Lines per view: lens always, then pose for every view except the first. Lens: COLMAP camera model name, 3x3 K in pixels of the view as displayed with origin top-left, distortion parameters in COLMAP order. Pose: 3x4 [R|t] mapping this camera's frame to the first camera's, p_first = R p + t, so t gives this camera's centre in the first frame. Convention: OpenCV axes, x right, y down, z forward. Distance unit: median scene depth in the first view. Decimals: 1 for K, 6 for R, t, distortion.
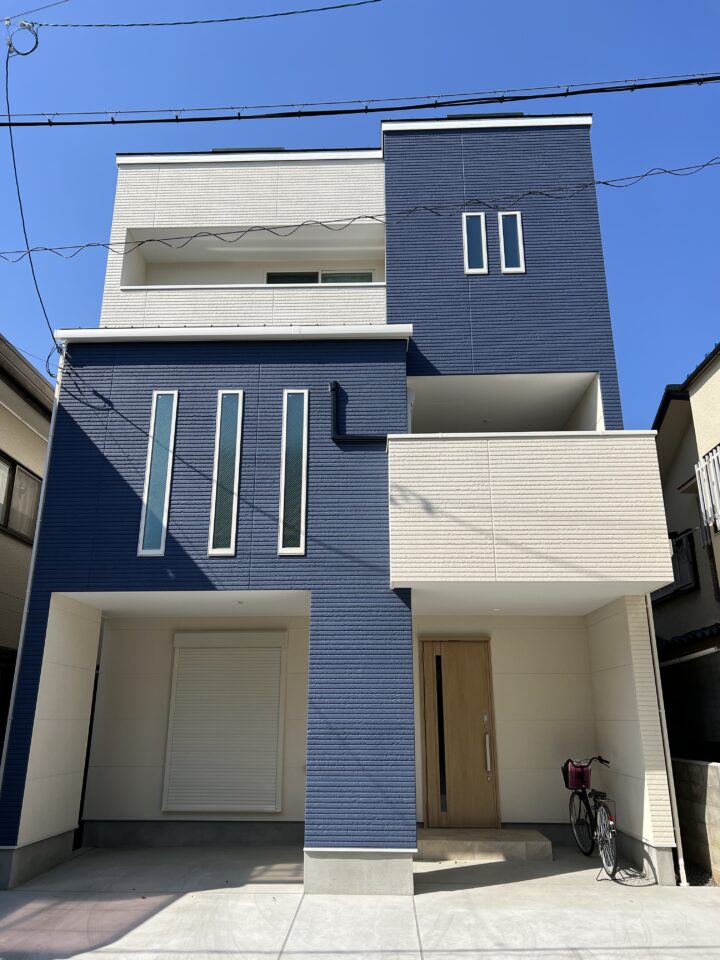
lens RADIAL K [[718.4, 0, 362.4], [0, 718.4, 484.6], [0, 0, 1]] dist [0.027006, -0.021592]
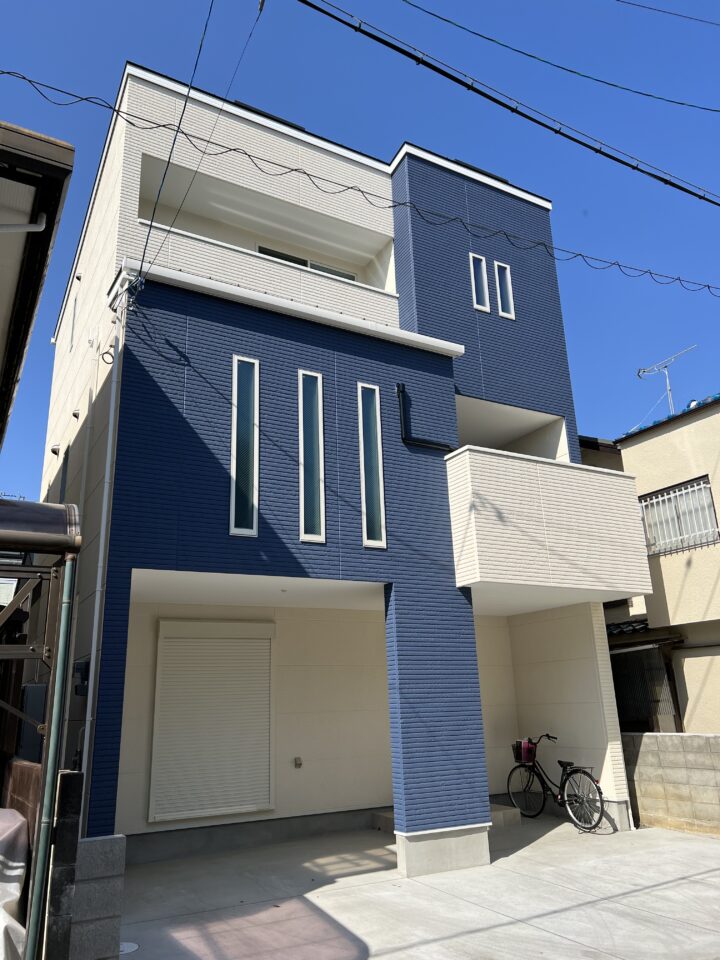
lens RADIAL K [[718.4, 0, 364.2], [0, 718.4, 476.5], [0, 0, 1]] dist [0.027006, -0.021592]
pose [[0.853035, 0.132206, 0.504829, -0.628082], [-0.128808, 0.990788, -0.041817, 0.042132], [-0.505707, -0.029354, 0.862206, 0.134448]]
